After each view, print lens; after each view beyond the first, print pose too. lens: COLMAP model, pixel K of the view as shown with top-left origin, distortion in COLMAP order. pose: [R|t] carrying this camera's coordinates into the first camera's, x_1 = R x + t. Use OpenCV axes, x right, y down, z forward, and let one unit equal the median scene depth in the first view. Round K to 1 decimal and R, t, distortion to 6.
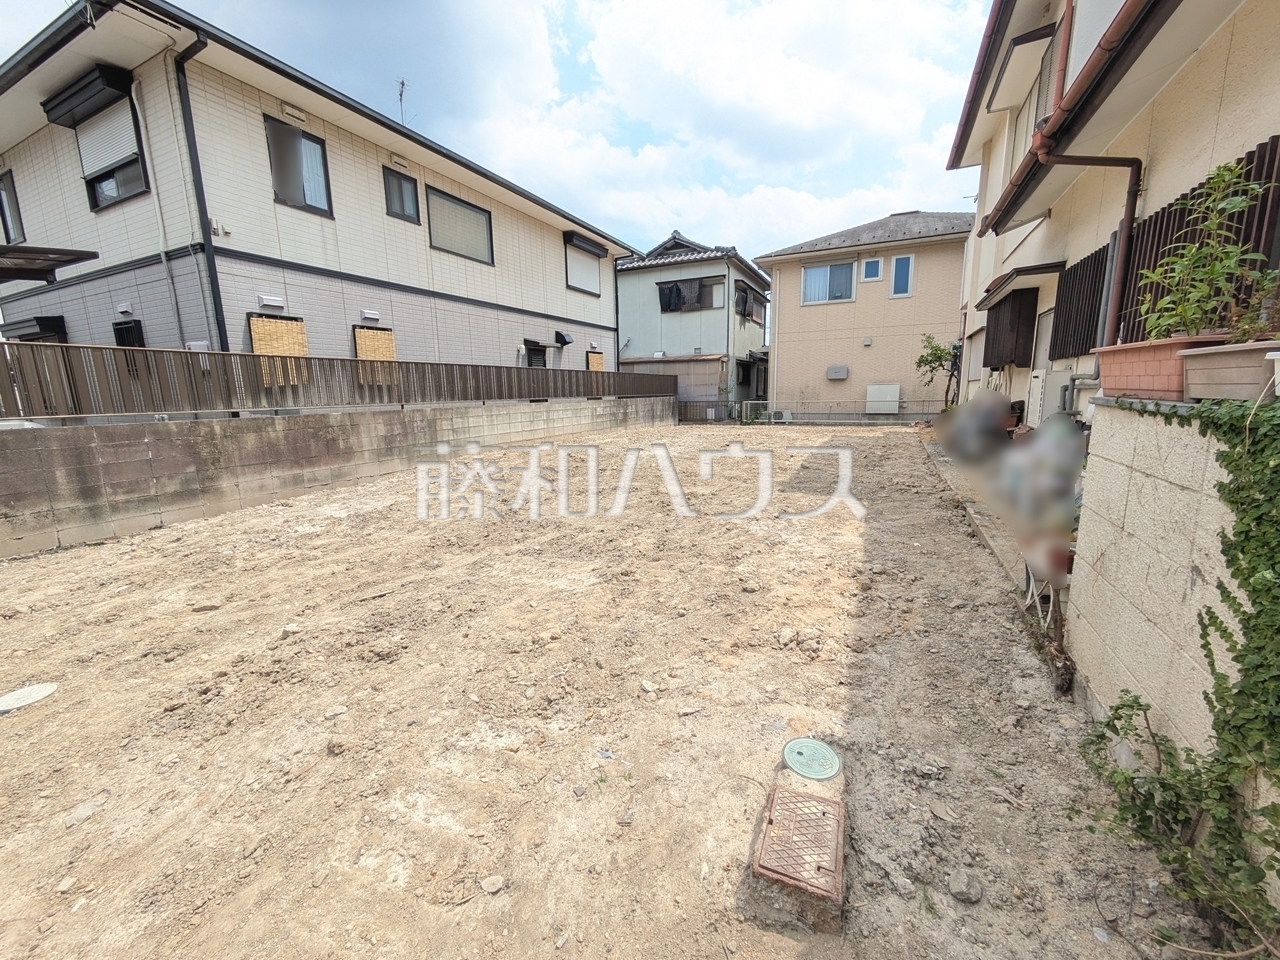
lens RADIAL K [[506.6, 0, 640.0], [0, 506.6, 480.0], [0, 0, 1]] dist [-0.001427, 0.000561]
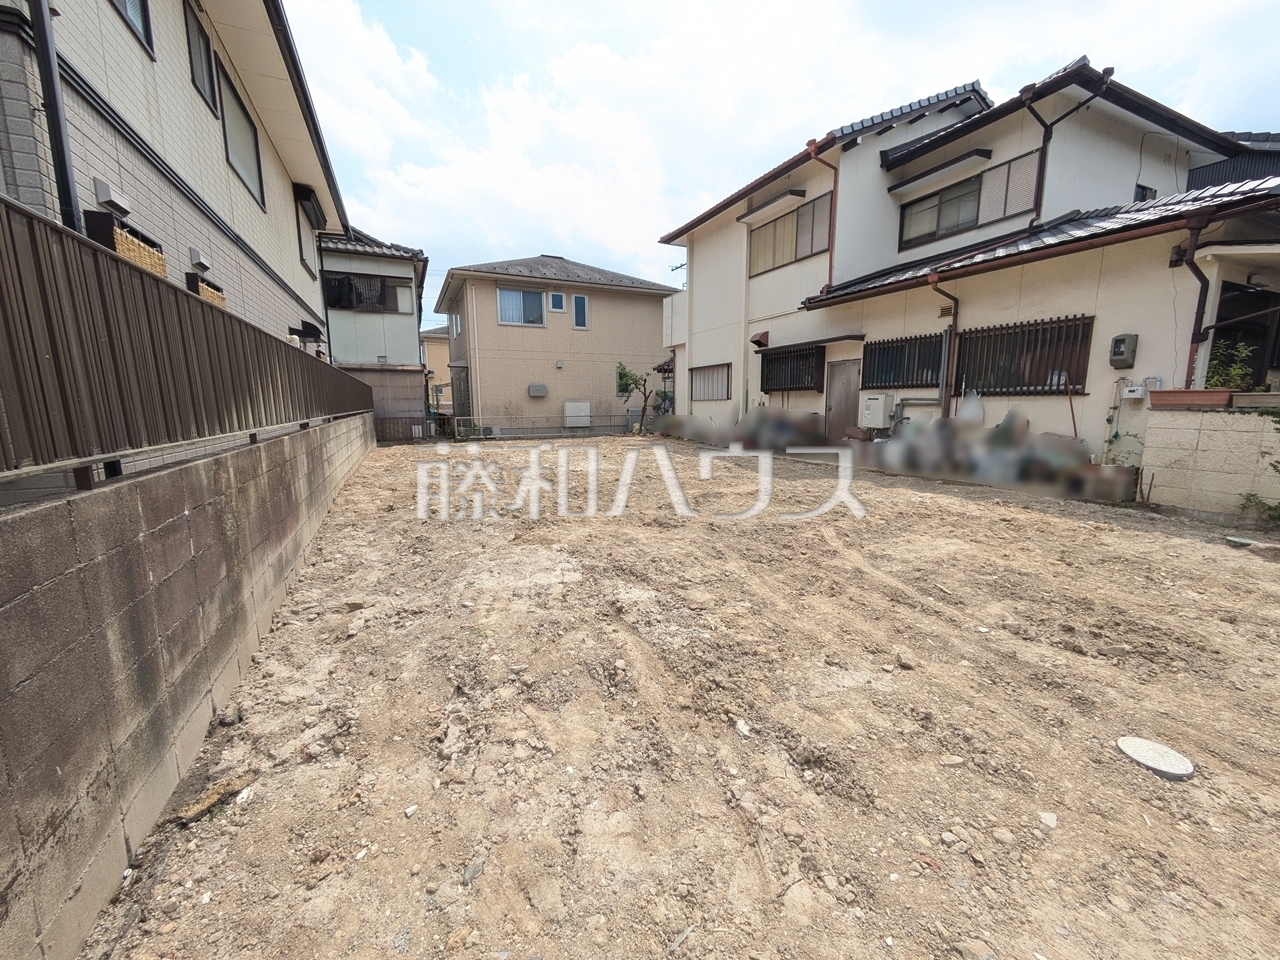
lens RADIAL K [[506.6, 0, 640.0], [0, 506.6, 480.0], [0, 0, 1]] dist [-0.001427, 0.000561]
pose [[0.632451, -0.101339, 0.767943, -0.620199], [0.127346, 0.991518, 0.025965, -0.040230], [-0.764061, 0.081372, 0.639992, 0.284188]]
